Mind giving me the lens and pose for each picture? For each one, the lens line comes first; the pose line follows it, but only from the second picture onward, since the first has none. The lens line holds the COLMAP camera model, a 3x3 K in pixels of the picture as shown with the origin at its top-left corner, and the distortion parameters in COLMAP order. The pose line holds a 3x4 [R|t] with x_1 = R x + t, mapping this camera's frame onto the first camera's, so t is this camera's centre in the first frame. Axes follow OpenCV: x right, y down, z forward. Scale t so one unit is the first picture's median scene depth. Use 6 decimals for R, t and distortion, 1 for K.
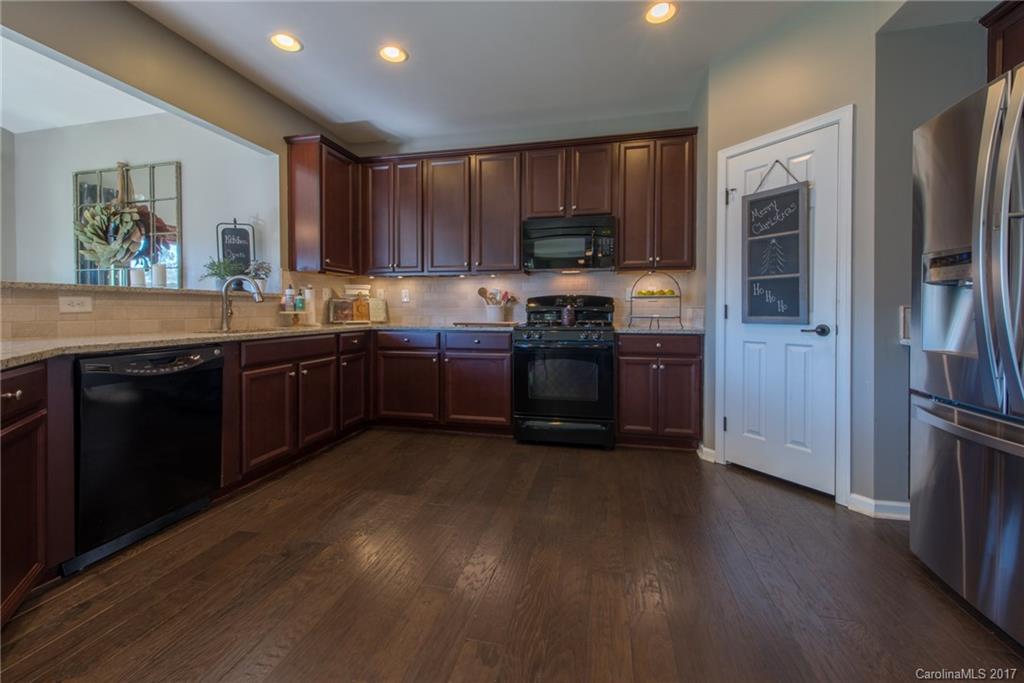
lens RADIAL K [[399.5, 0, 516.6], [0, 399.5, 314.4], [0, 0, 1]] dist [0.004456, -0.000250]
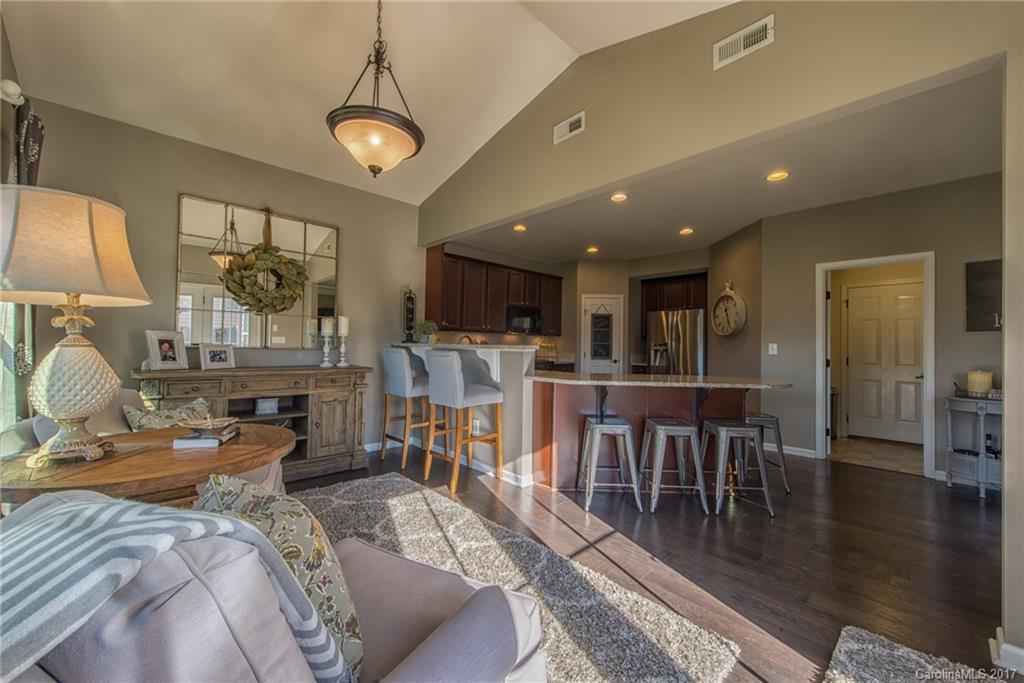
lens RADIAL K [[399.5, 0, 513.5], [0, 399.5, 338.8], [0, 0, 1]] dist [0.004456, -0.000250]
pose [[0.551640, 0.026066, 0.833675, -1.625090], [-0.010982, 0.999652, -0.023988, -0.037853], [-0.834010, 0.004078, 0.551735, -0.059231]]
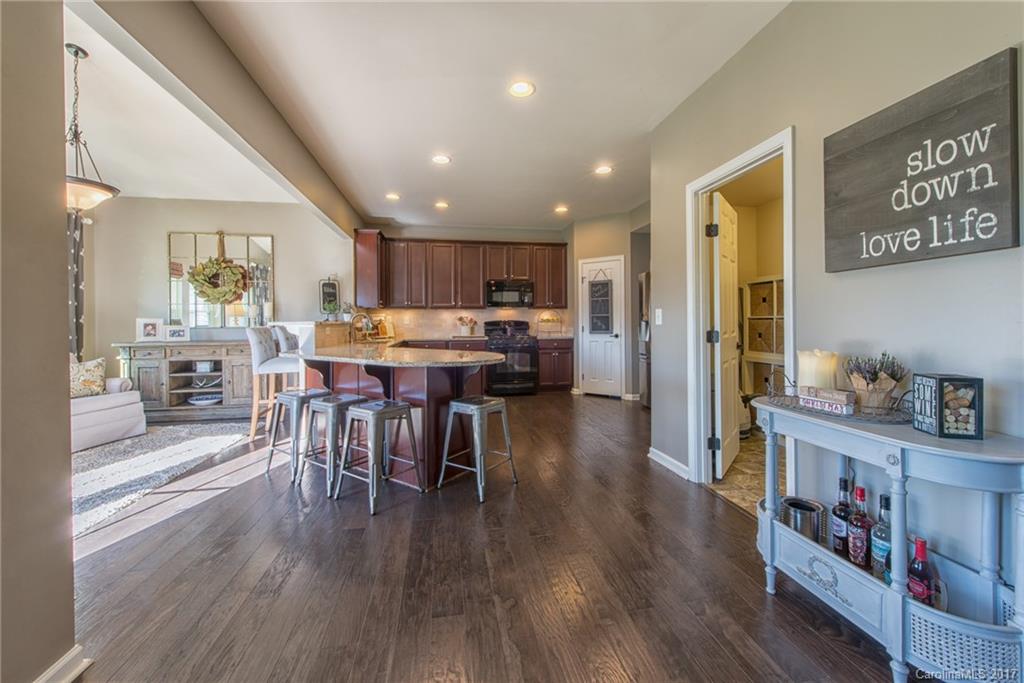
lens RADIAL K [[399.5, 0, 511.1], [0, 399.5, 322.4], [0, 0, 1]] dist [0.004456, -0.000250]
pose [[0.919149, -0.008130, 0.393827, -0.652197], [0.011438, 0.999916, -0.006055, -0.029536], [-0.393745, 0.010070, 0.919165, -0.821157]]
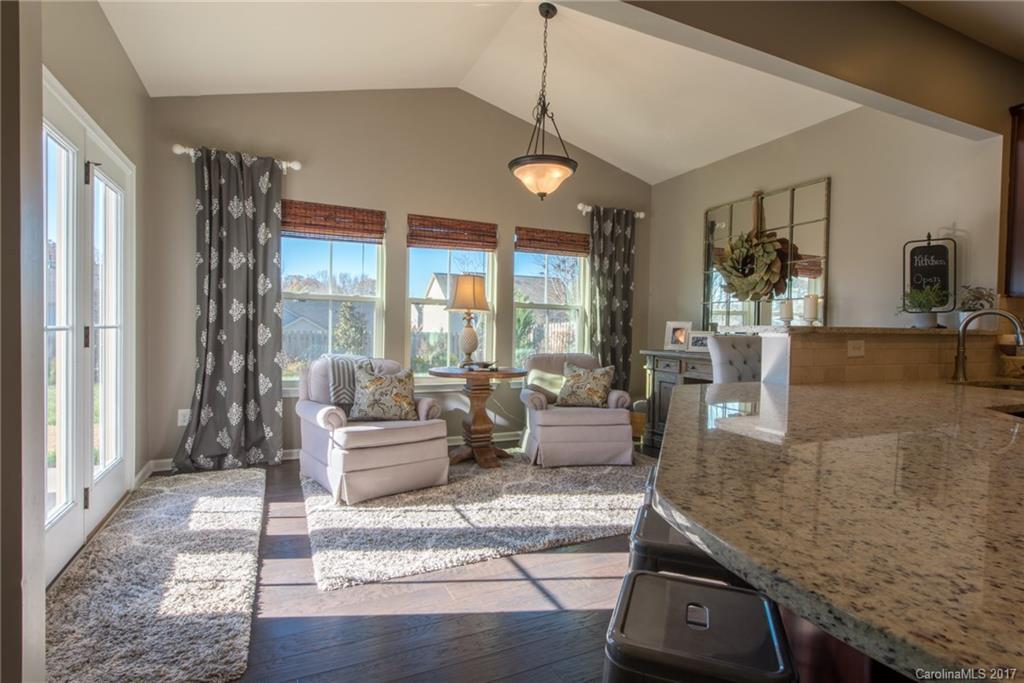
lens RADIAL K [[500.1, 0, 519.4], [0, 500.1, 342.0], [0, 0, 1]] dist [-0.000587, -0.001163]
pose [[0.625779, 0.033121, -0.779297, -0.430572], [-0.025165, 0.999435, 0.022269, -0.029110], [0.779594, 0.005676, 0.626259, -0.224011]]
